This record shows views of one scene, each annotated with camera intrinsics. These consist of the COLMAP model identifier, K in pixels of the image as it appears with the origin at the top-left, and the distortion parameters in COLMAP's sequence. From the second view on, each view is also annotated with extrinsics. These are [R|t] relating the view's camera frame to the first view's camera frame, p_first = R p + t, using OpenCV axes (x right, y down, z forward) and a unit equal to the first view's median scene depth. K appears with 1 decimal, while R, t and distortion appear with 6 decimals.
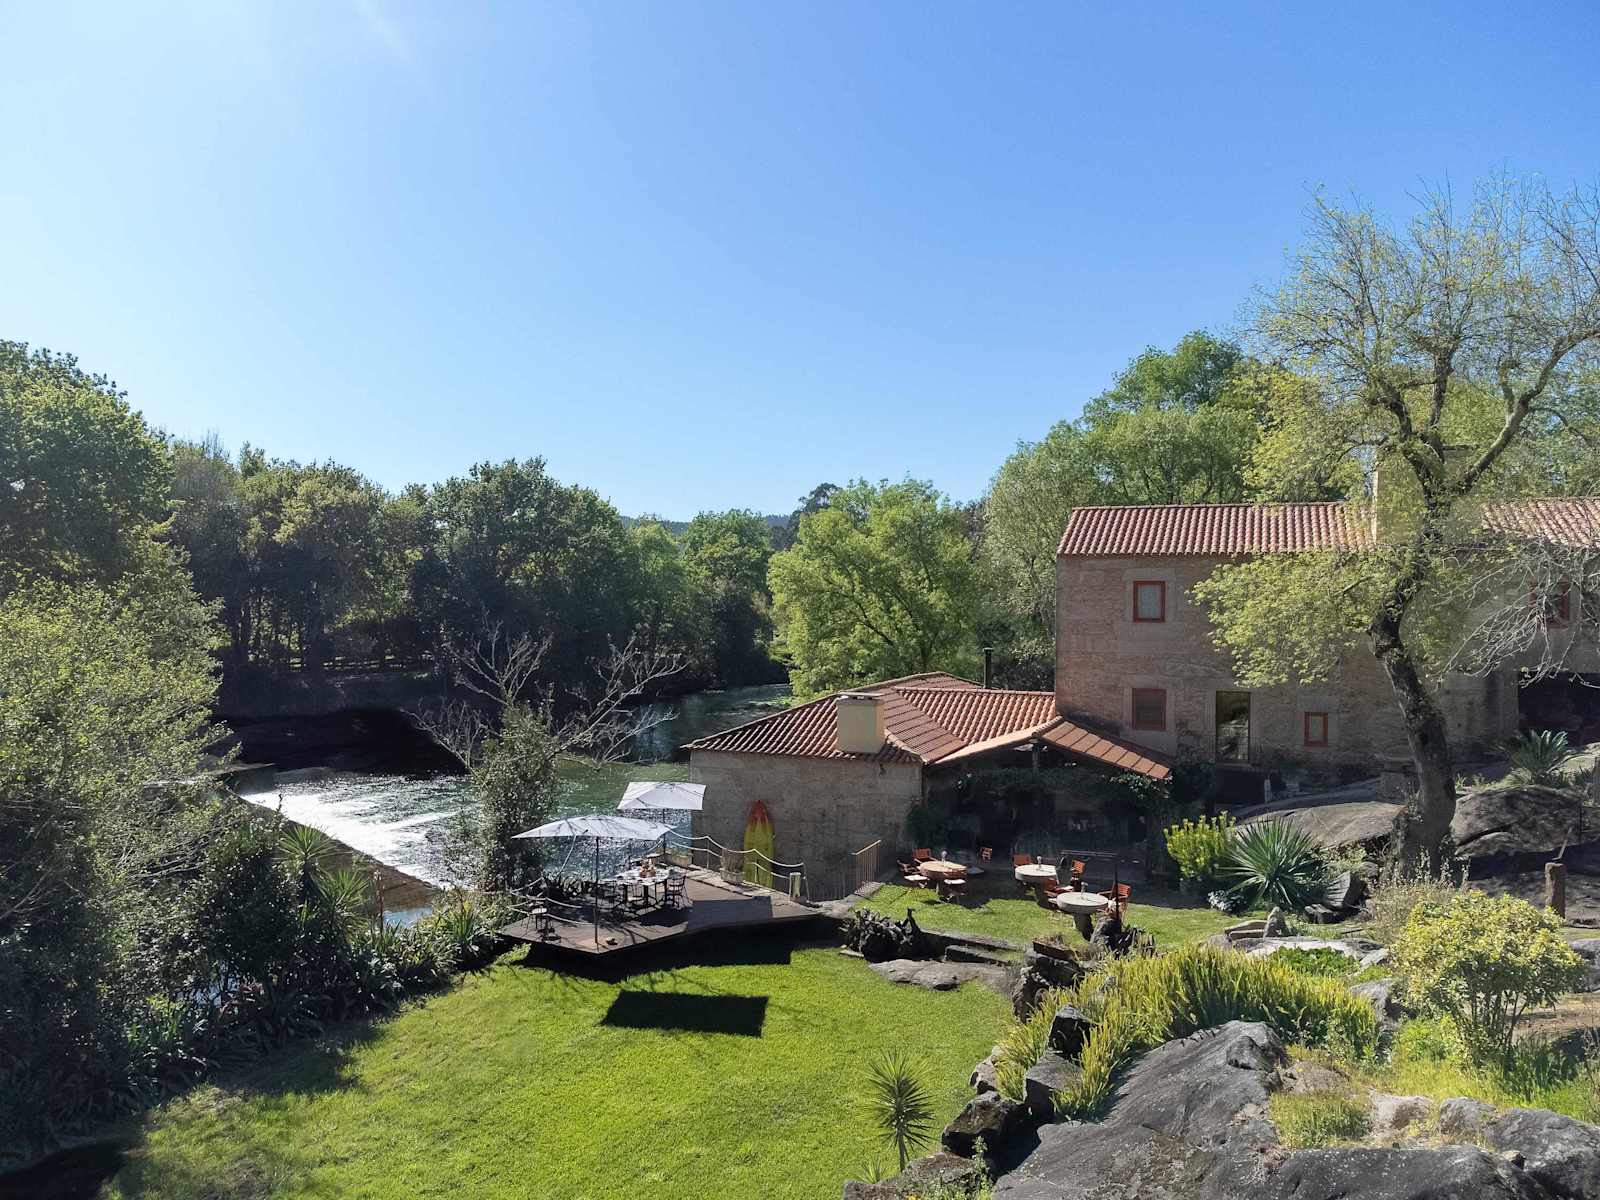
lens RADIAL K [[1205.3, 0, 800.0], [0, 1205.3, 600.0], [0, 0, 1]] dist [0.083188, -0.130825]
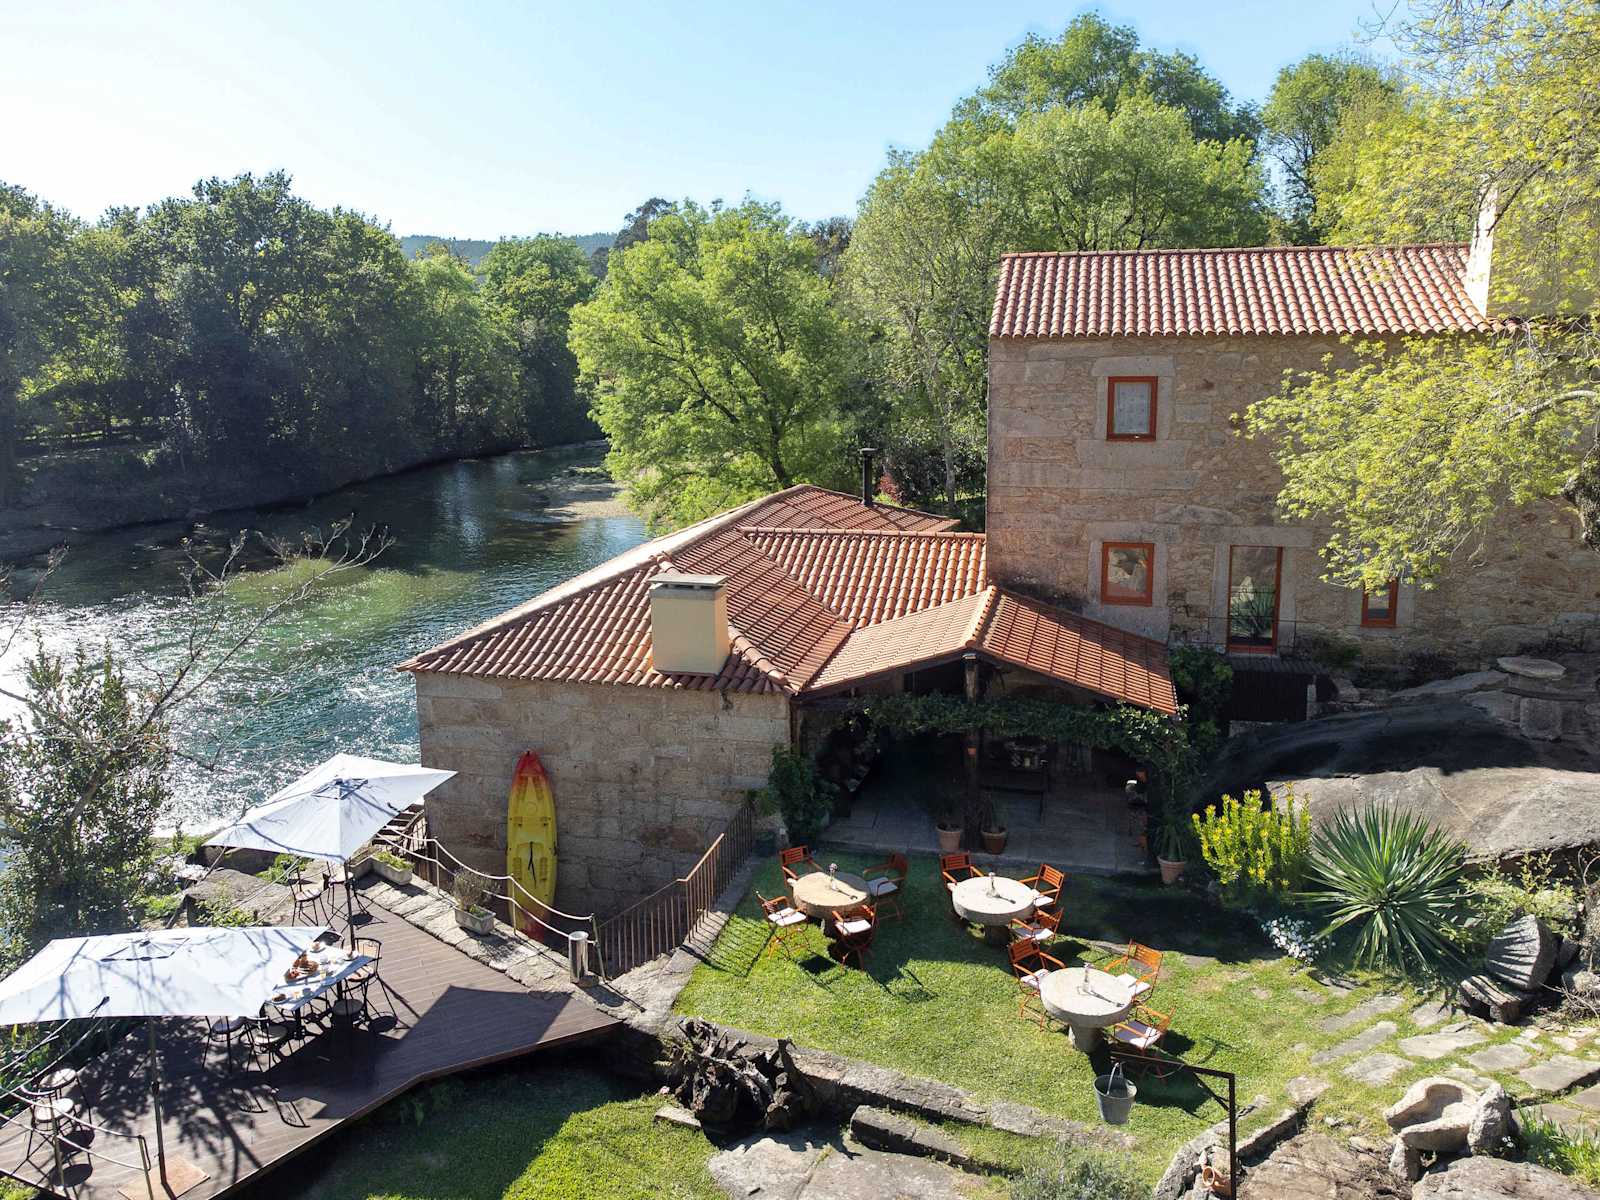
lens RADIAL K [[1259.5, 0, 796.6], [0, 1259.5, 518.2], [0, 0, 1]] dist [0.026487, 0.000384]
pose [[0.991722, -0.037421, 0.122830, 0.014398], [0.018299, 0.988016, 0.153260, -0.025622], [-0.127093, -0.149744, 0.980522, 0.192671]]
